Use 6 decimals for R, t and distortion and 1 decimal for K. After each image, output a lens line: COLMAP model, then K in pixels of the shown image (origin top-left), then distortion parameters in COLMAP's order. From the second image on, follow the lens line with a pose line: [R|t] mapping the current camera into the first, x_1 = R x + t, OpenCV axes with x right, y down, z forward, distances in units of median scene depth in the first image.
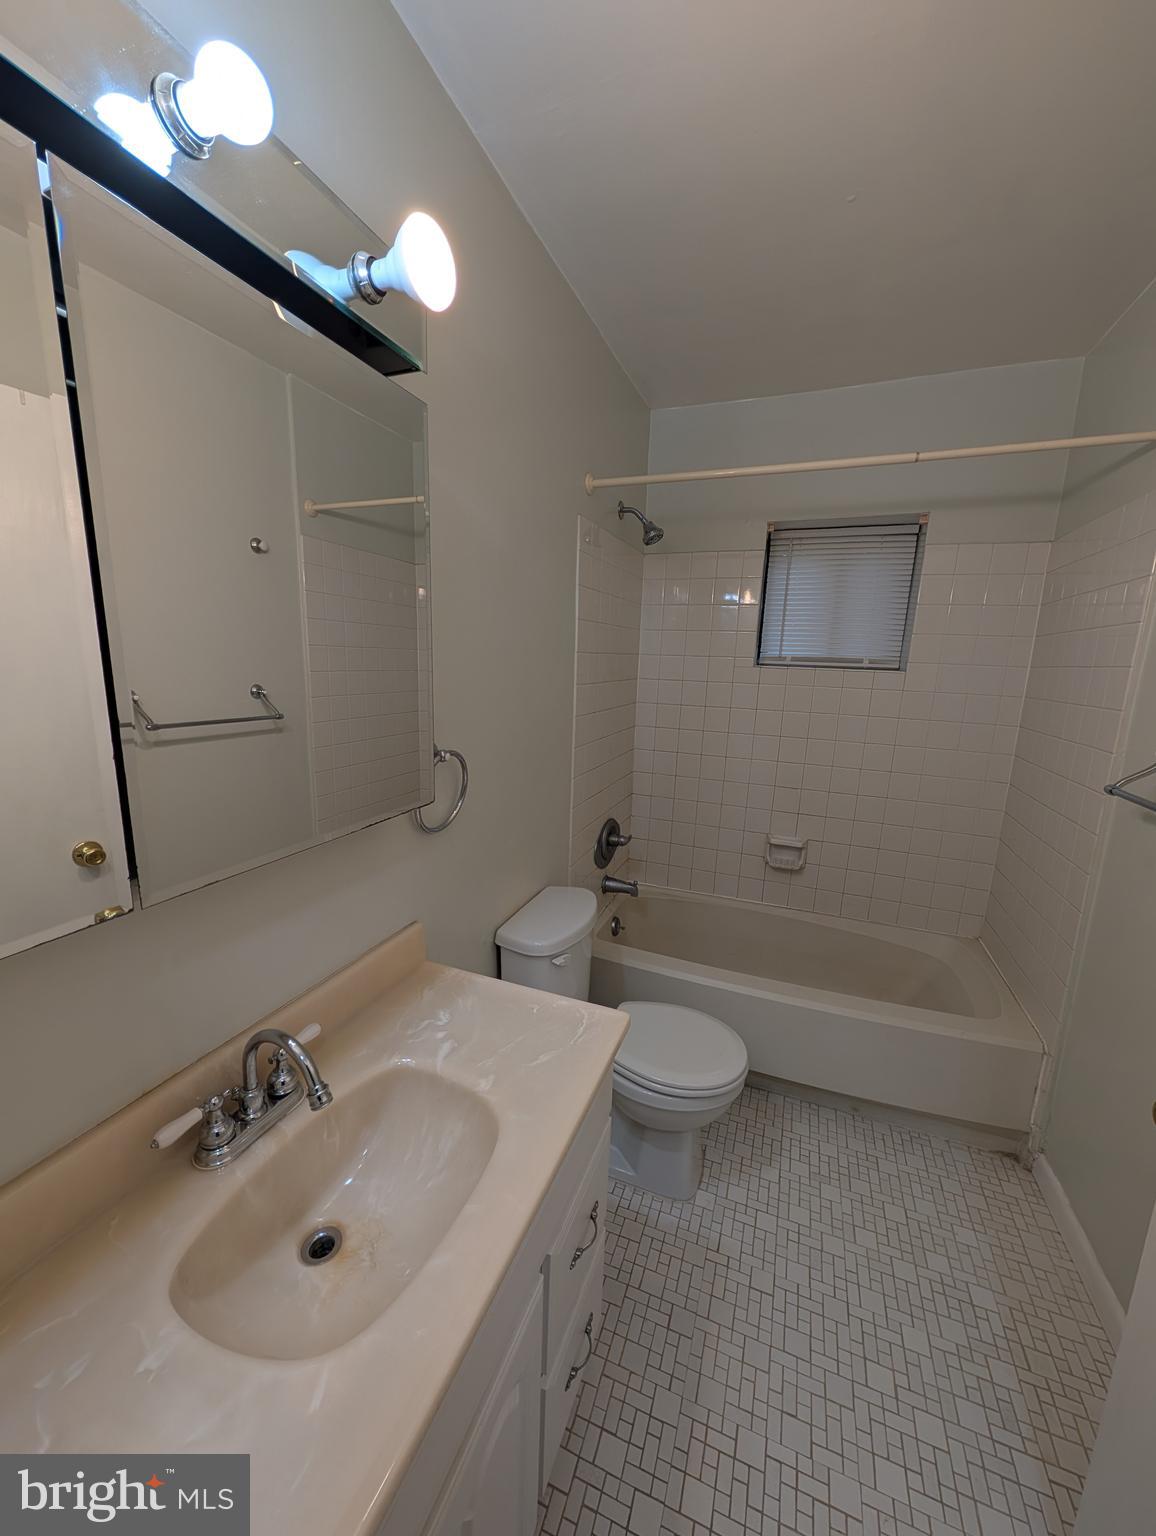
lens RADIAL K [[577.3, 0, 574.5], [0, 577.3, 772.9], [0, 0, 1]] dist [-0.000973, 0.001024]
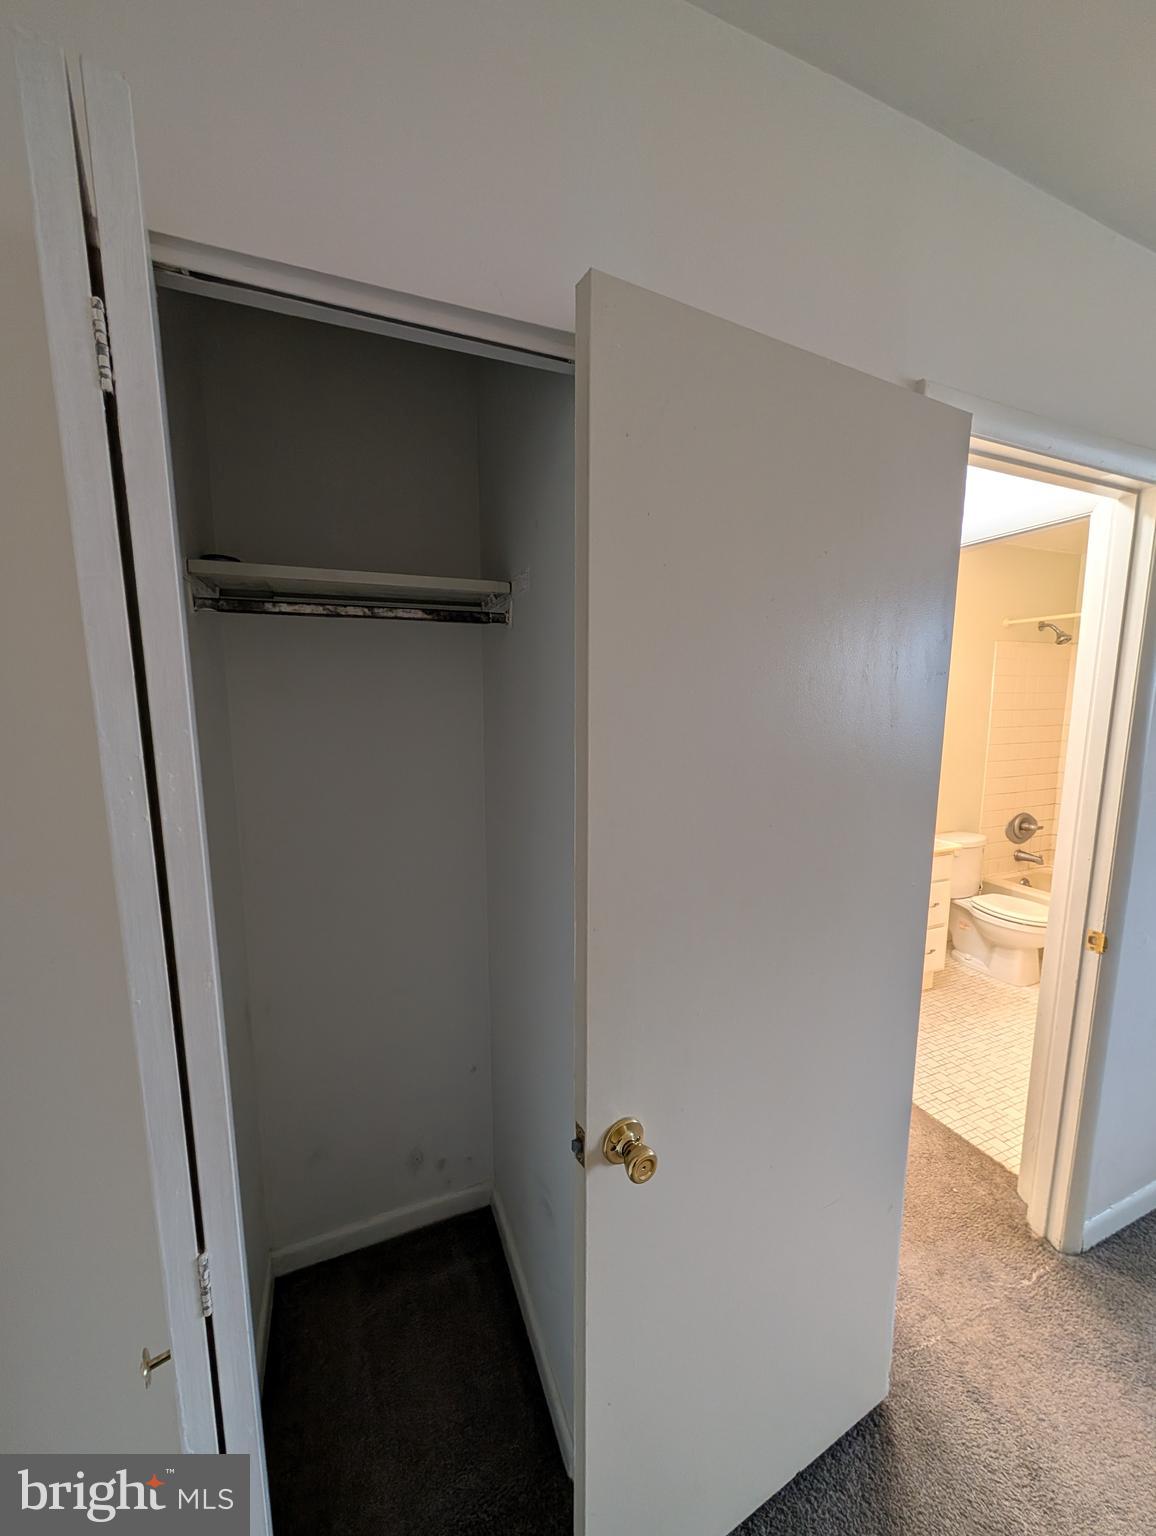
lens RADIAL K [[577.3, 0, 569.2], [0, 577.3, 776.2], [0, 0, 1]] dist [-0.000973, 0.001024]
pose [[0.688200, 0.064072, -0.722686, 0.449660], [-0.114086, 0.993258, -0.020581, 0.205479], [0.716495, 0.096612, 0.690870, -1.319079]]
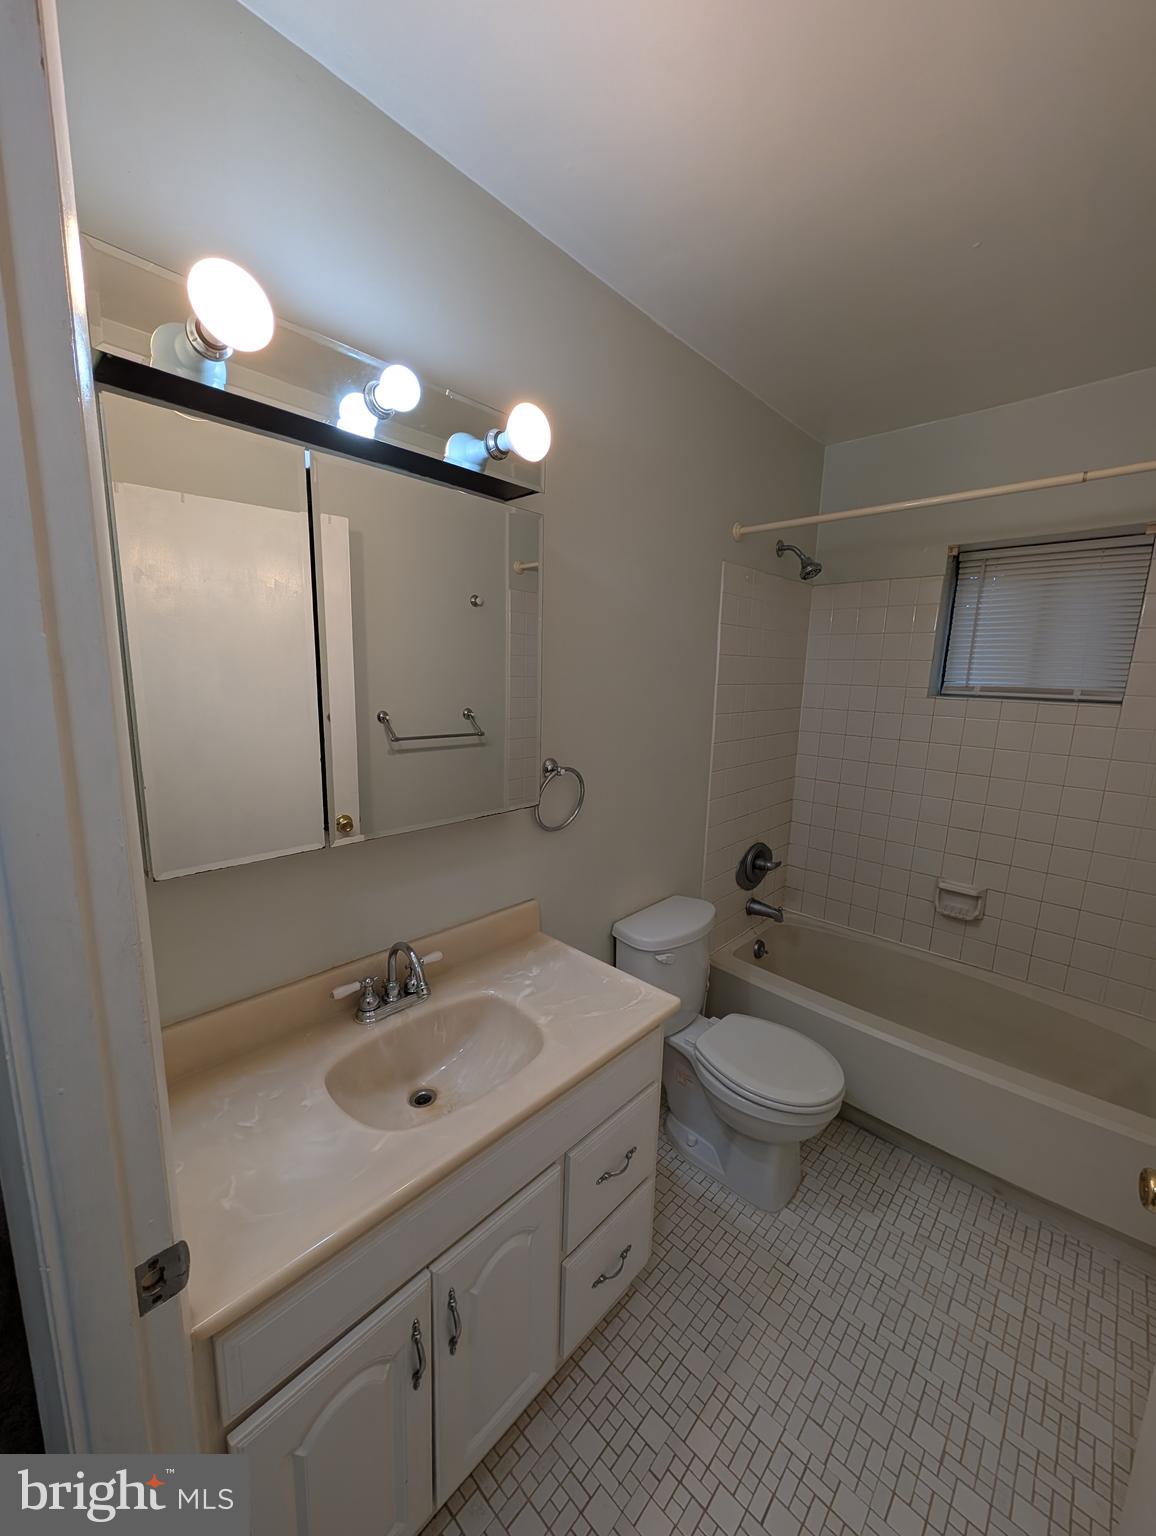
lens RADIAL K [[577.3, 0, 575.5], [0, 577.3, 772.9], [0, 0, 1]] dist [-0.000973, 0.001024]
pose [[0.926460, 0.058831, -0.371767, 0.178636], [-0.071385, 0.997247, -0.020085, -0.001174], [0.369562, 0.045147, 0.928109, -0.108699]]
